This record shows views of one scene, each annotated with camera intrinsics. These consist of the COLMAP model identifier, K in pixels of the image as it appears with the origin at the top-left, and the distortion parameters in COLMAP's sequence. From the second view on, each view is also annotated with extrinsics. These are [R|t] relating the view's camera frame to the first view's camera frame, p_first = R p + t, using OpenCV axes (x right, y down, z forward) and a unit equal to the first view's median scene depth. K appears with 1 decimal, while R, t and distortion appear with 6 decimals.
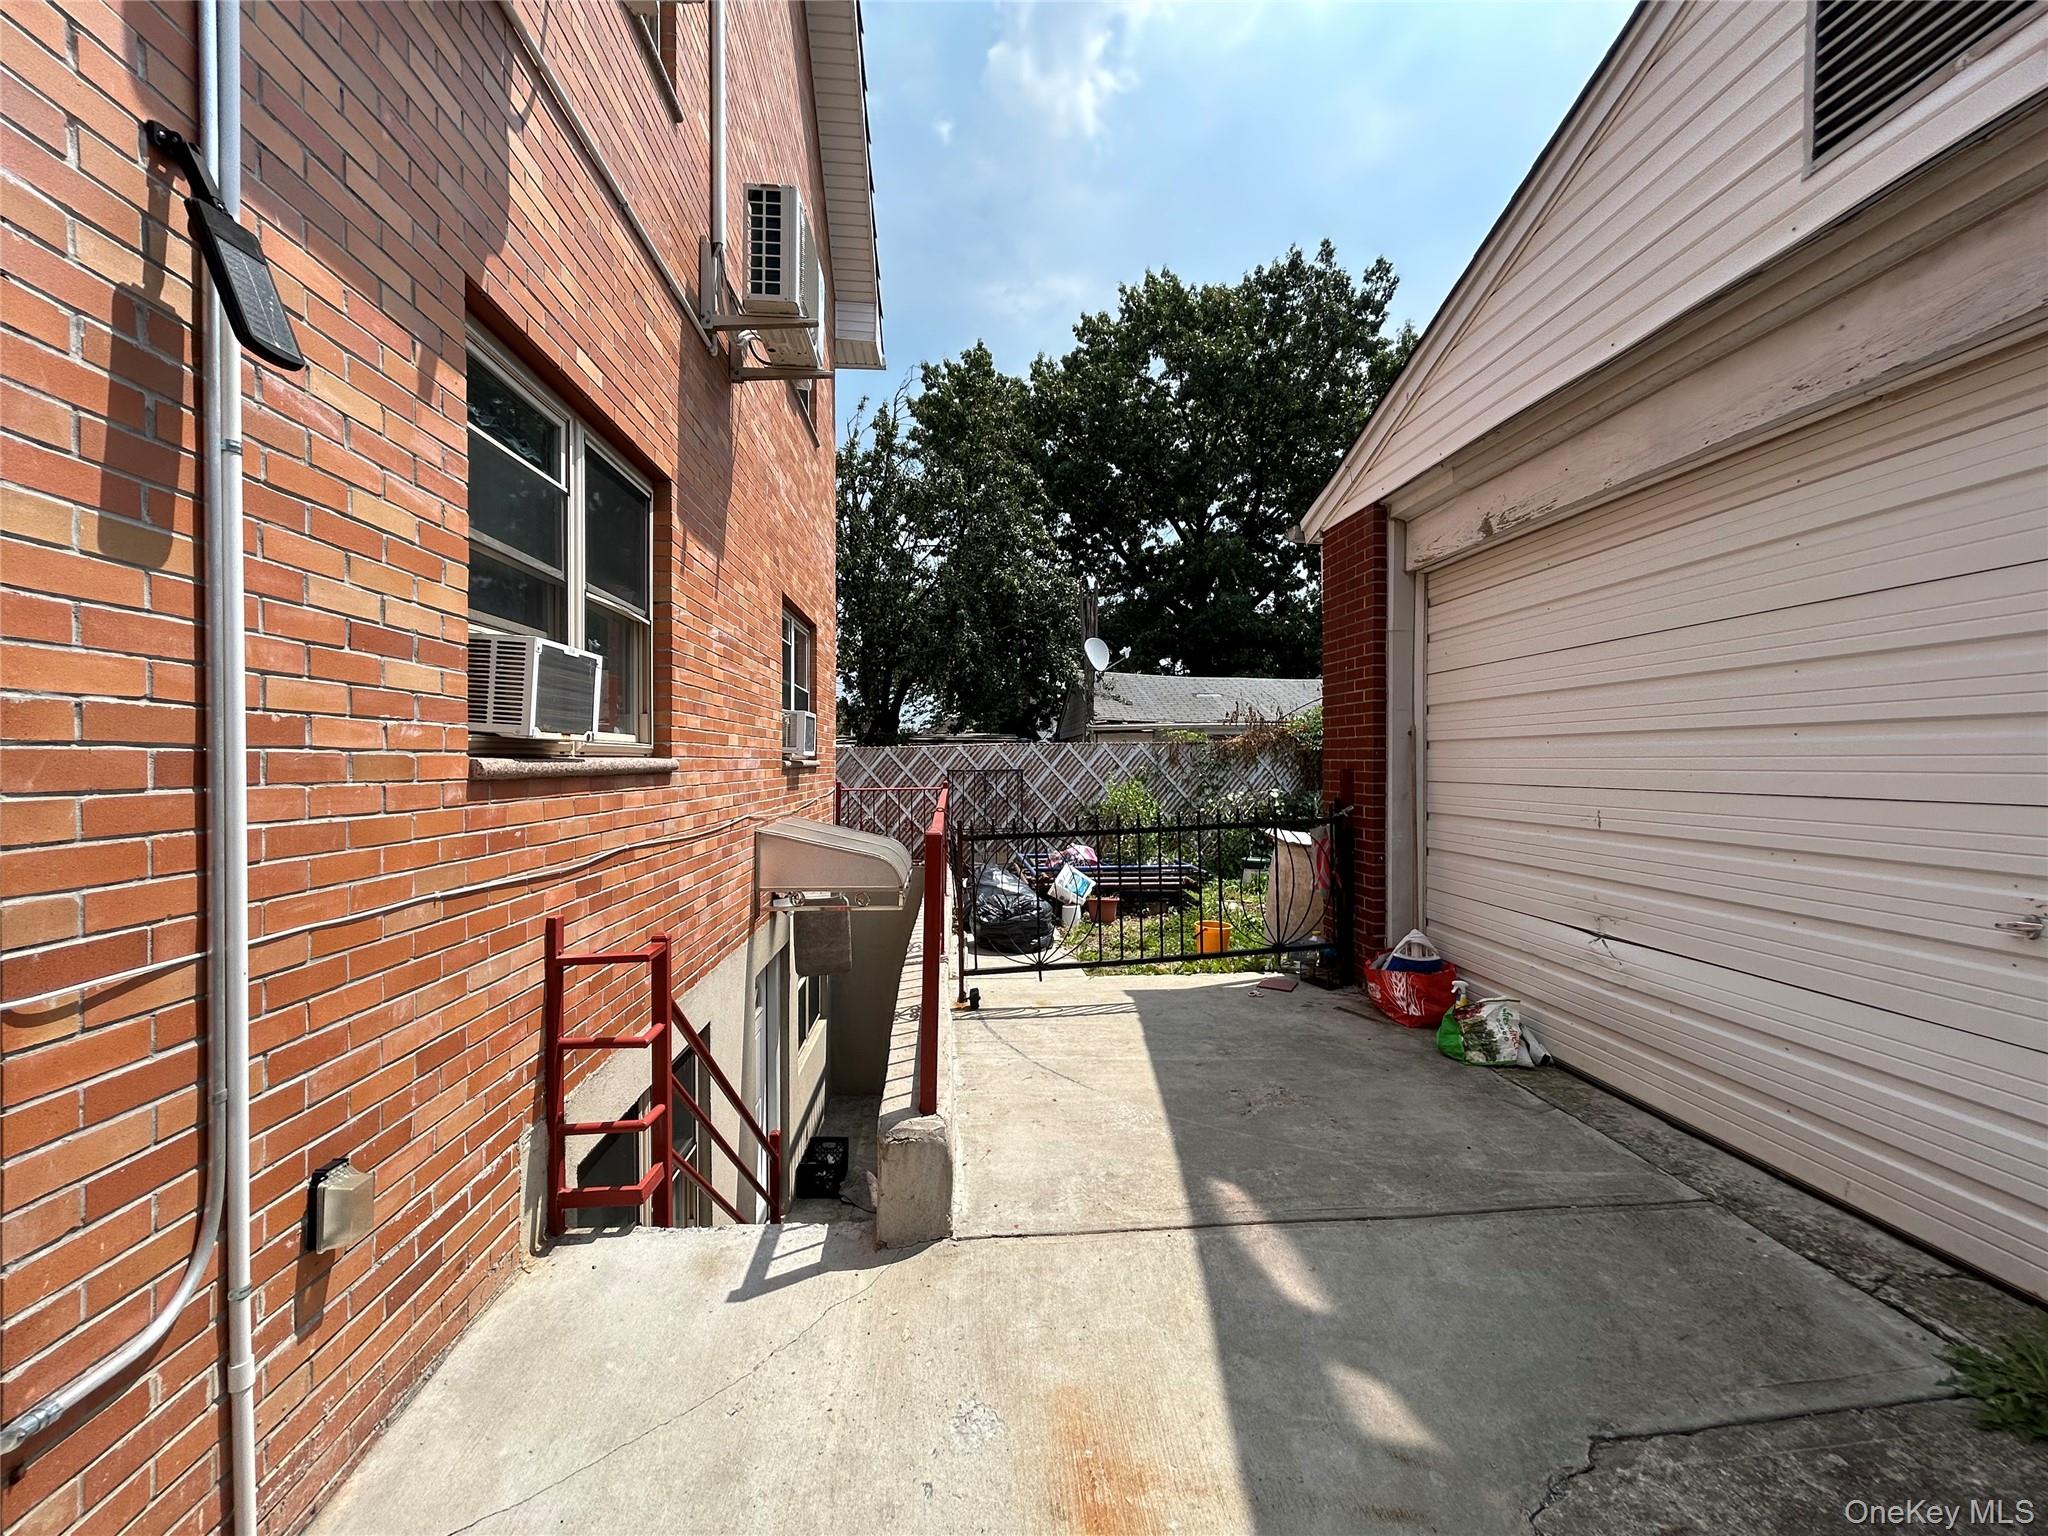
lens RADIAL K [[827.6, 0, 1022.8], [0, 827.6, 770.2], [0, 0, 1]] dist [0.000749, -0.000187]
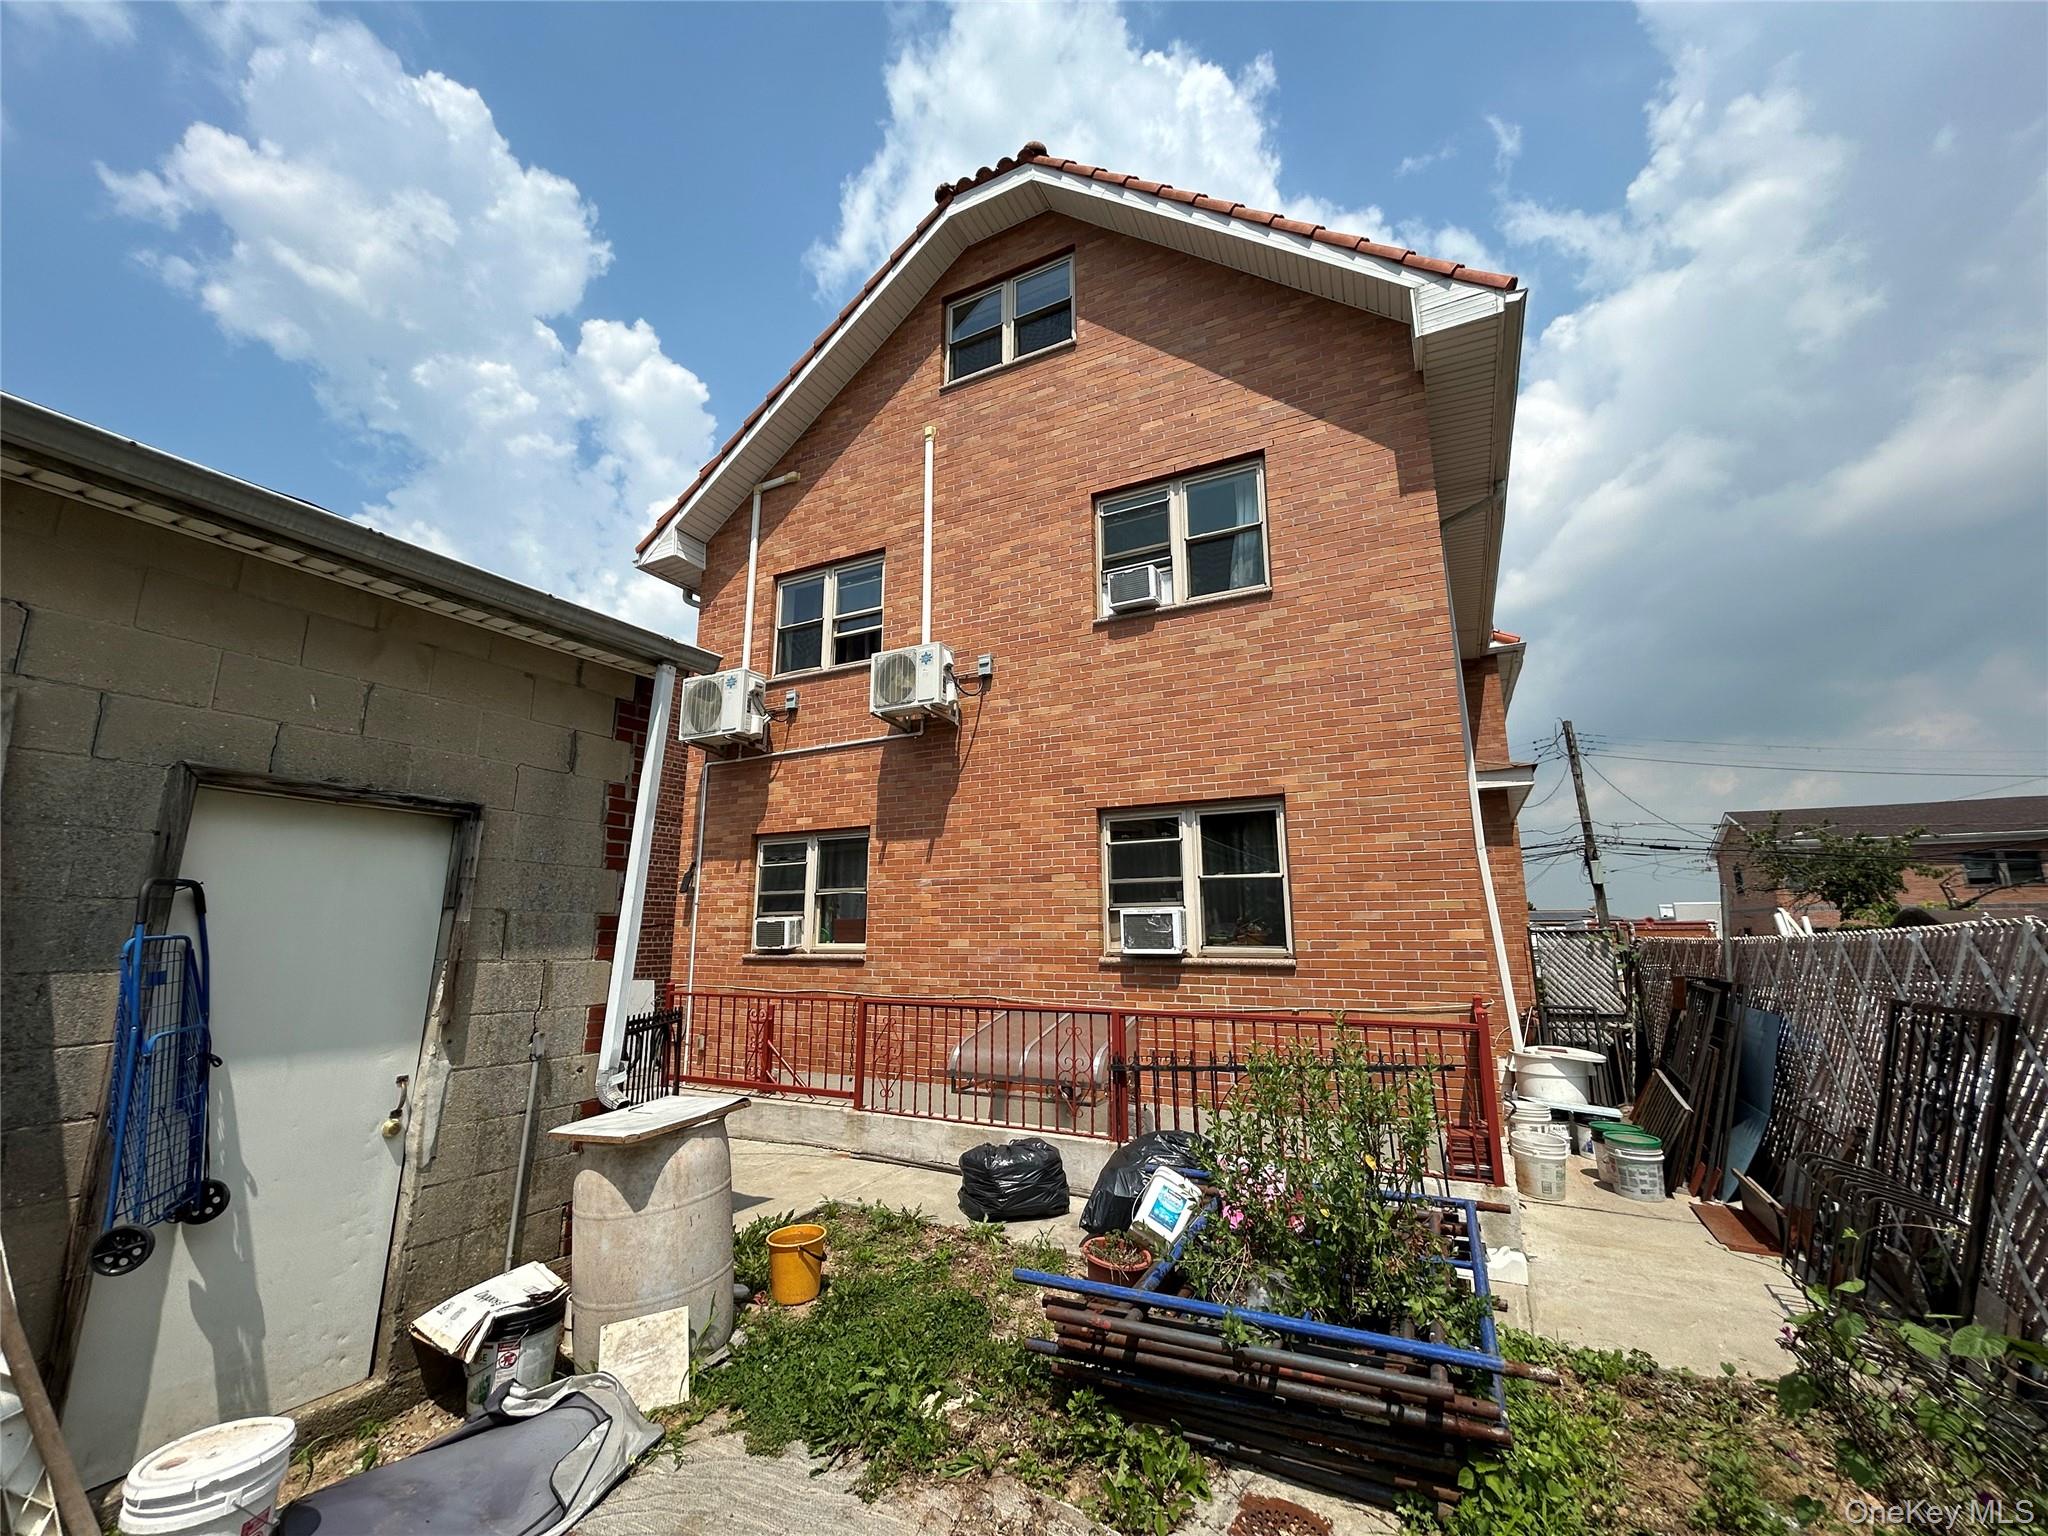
lens RADIAL K [[827.6, 0, 1023.5], [0, 827.6, 761.8], [0, 0, 1]] dist [0.000749, -0.000187]
pose [[-0.524975, -0.177815, -0.832336, 0.849547], [-0.003355, 0.978358, -0.206894, -0.039957], [0.851111, -0.105822, -0.514209, 1.728548]]
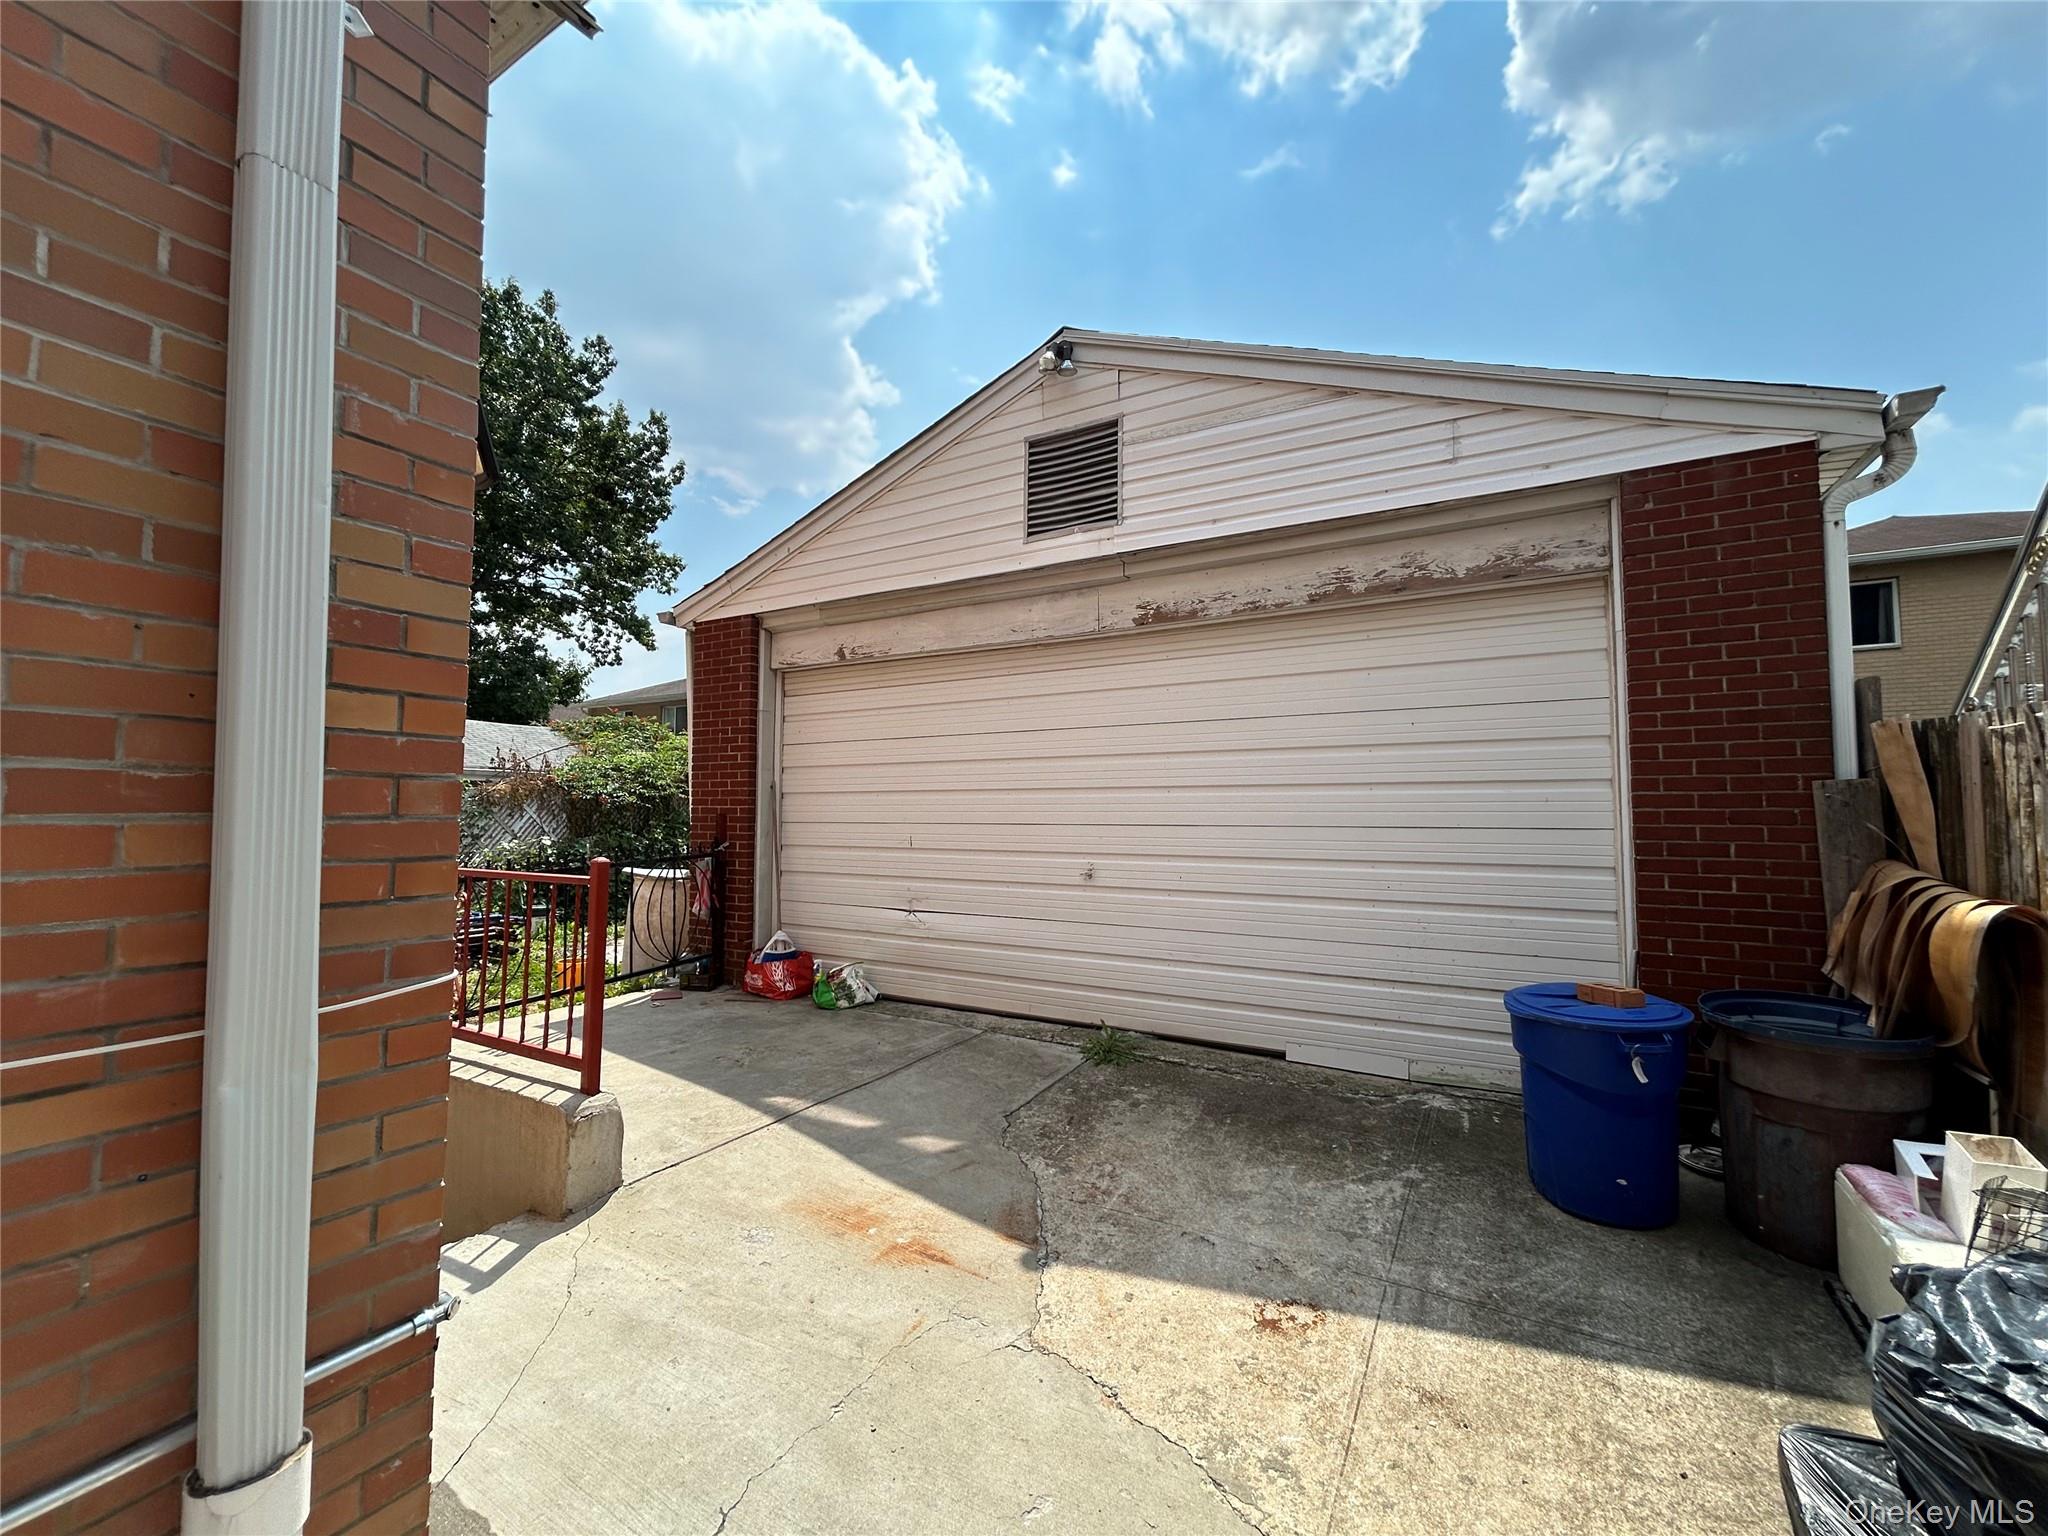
lens RADIAL K [[827.6, 0, 1028.4], [0, 827.6, 773.5], [0, 0, 1]] dist [0.000749, -0.000187]
pose [[0.569438, 0.041047, 0.821009, -0.460488], [0.006535, 0.998495, -0.054453, 0.011298], [-0.822008, 0.036373, 0.568313, -0.133122]]
